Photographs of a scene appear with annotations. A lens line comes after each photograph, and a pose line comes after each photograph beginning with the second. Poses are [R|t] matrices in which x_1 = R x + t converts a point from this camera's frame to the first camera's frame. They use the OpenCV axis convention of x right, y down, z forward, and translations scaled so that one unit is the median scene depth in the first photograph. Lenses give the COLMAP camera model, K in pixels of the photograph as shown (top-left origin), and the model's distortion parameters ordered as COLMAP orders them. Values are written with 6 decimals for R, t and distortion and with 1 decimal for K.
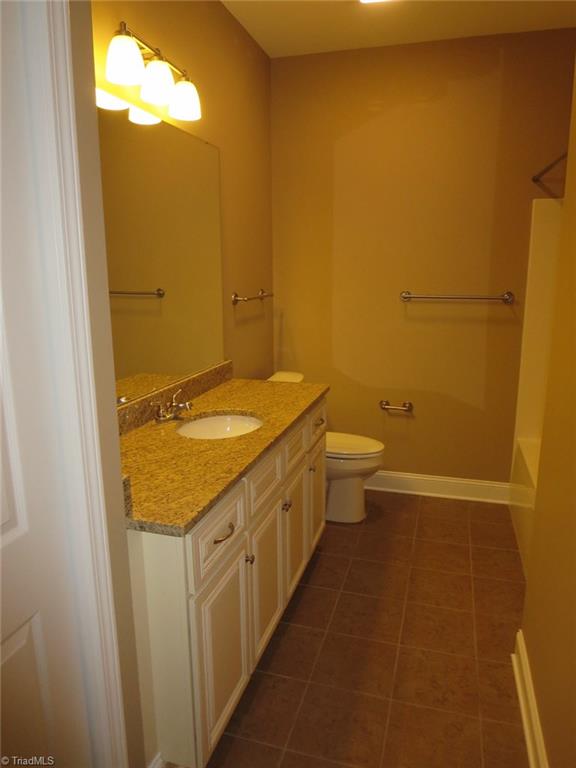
lens RADIAL K [[537.9, 0, 288.0], [0, 537.9, 384.0], [0, 0, 1]] dist [-0.033280, 0.001146]
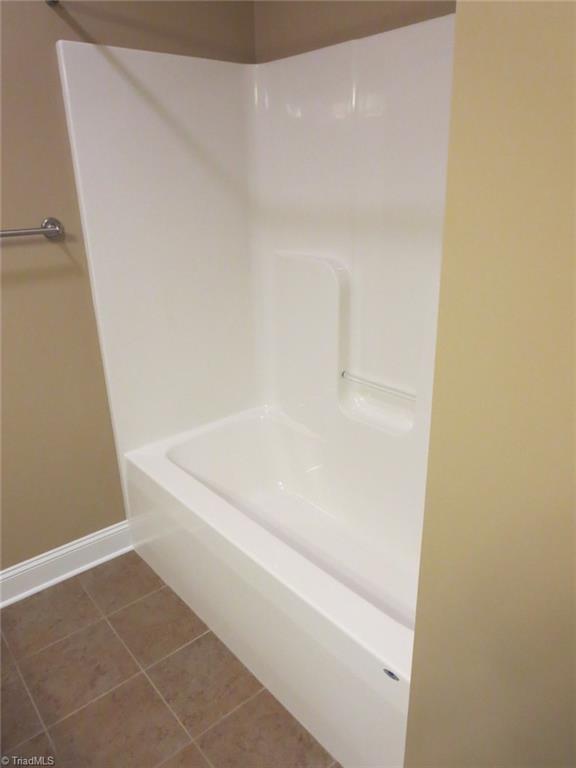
lens RADIAL K [[537.9, 0, 288.0], [0, 537.9, 384.0], [0, 0, 1]] dist [-0.033280, 0.001146]
pose [[0.543546, -0.298609, 0.784468, 0.062880], [0.195311, 0.953922, 0.227785, -0.086705], [-0.816341, 0.029404, 0.576822, 0.485806]]
